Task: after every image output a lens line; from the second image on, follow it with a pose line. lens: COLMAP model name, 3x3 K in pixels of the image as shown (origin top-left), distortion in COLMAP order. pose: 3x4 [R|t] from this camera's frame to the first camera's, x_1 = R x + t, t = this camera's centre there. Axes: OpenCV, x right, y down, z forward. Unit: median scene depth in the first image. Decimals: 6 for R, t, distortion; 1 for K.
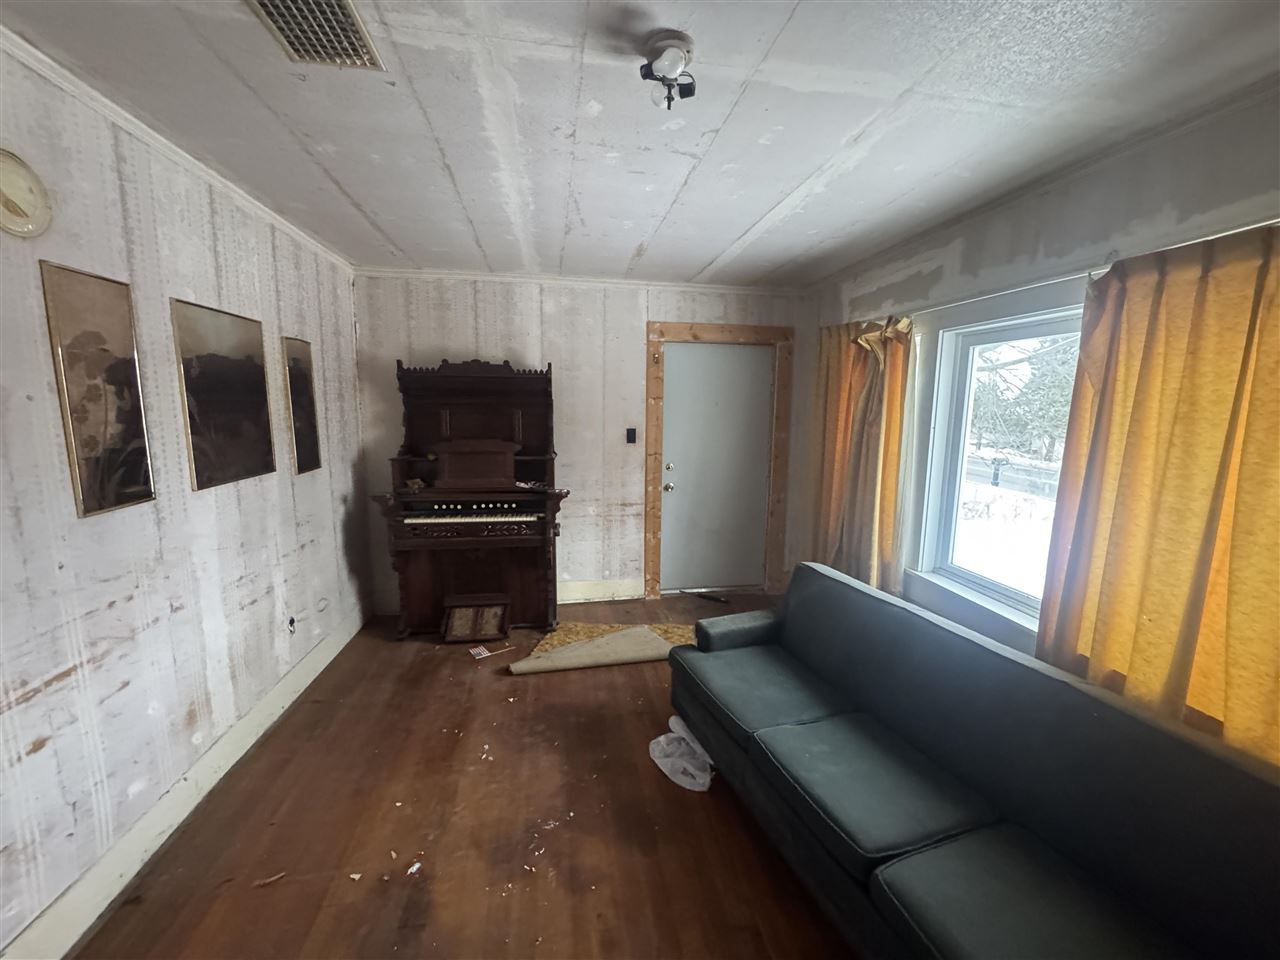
lens RADIAL K [[507.2, 0, 643.0], [0, 507.2, 480.7], [0, 0, 1]] dist [-0.007818, 0.000004]
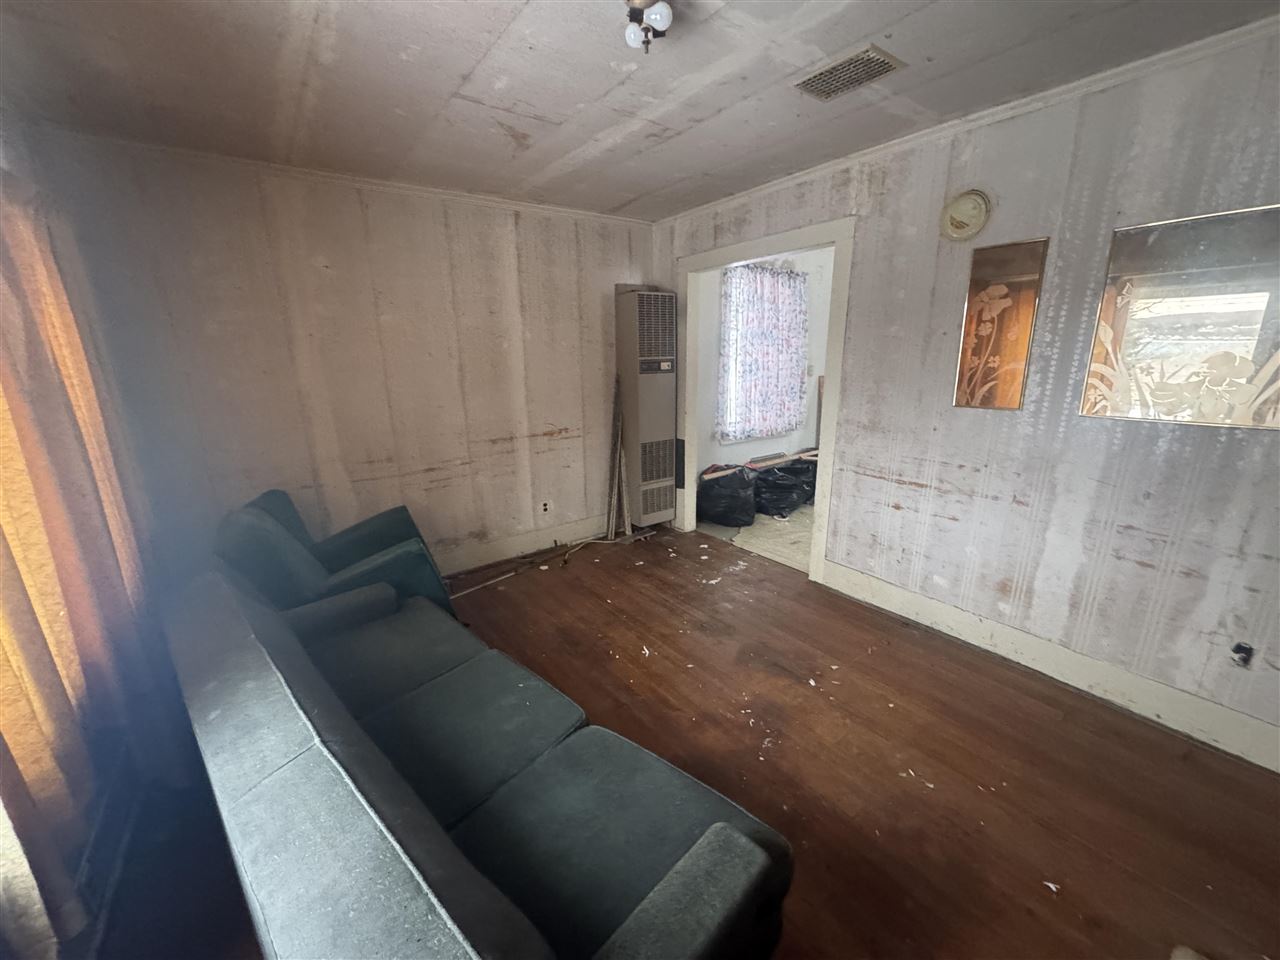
lens RADIAL K [[507.2, 0, 641.9], [0, 507.2, 479.7], [0, 0, 1]] dist [-0.007818, 0.000004]
pose [[-0.890090, 0.116516, -0.440641, 0.301839], [-0.061644, 0.927115, 0.369672, -0.133973], [0.451597, 0.356204, -0.818033, 1.035117]]
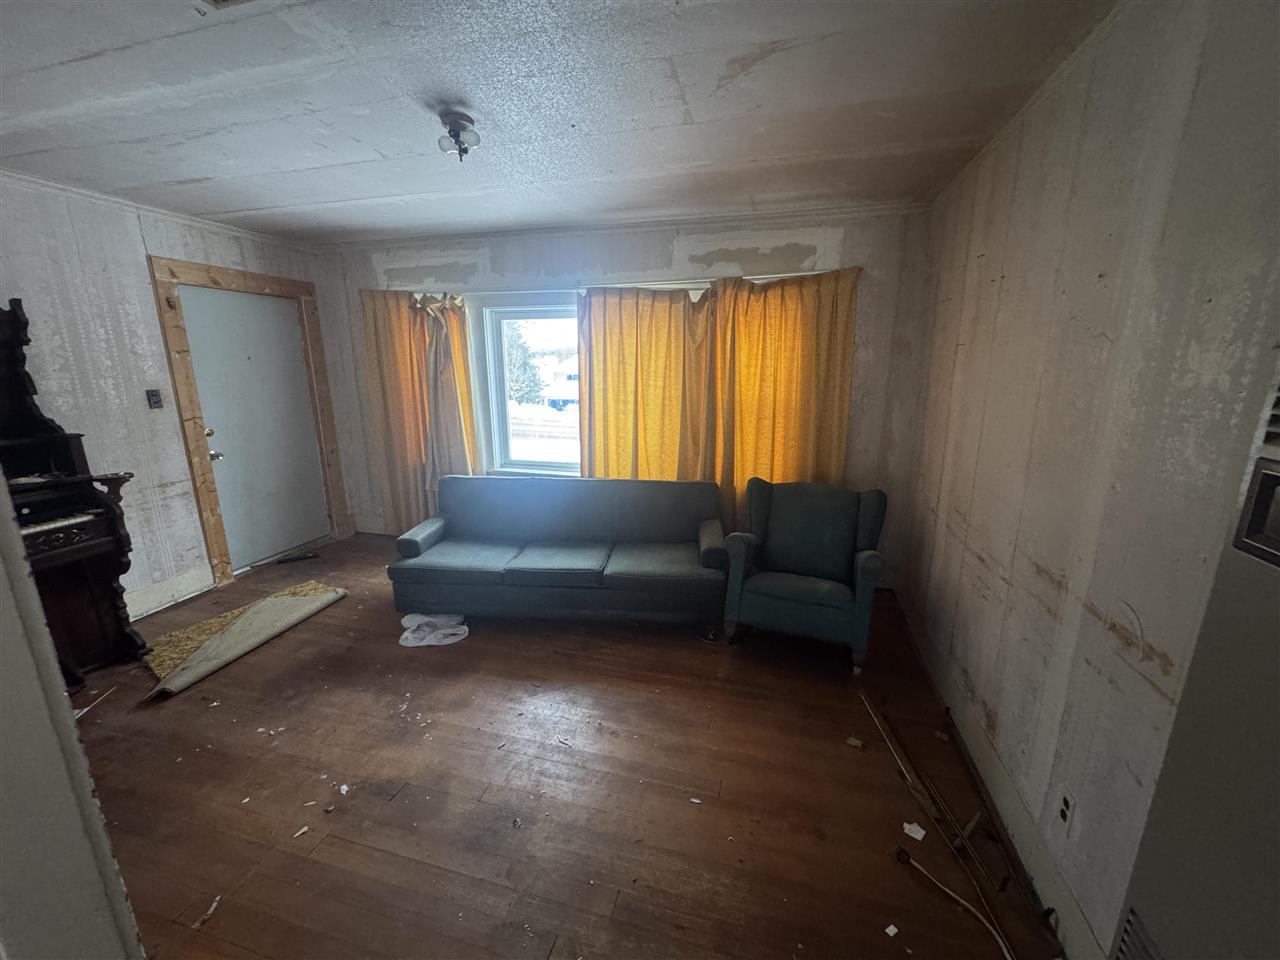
lens RADIAL K [[507.2, 0, 639.7], [0, 507.2, 483.8], [0, 0, 1]] dist [-0.007818, 0.000004]
pose [[0.415660, -0.221935, 0.882027, -0.605619], [0.139416, 0.973858, 0.179341, 0.009313], [-0.898771, 0.048424, 0.435736, -0.052055]]
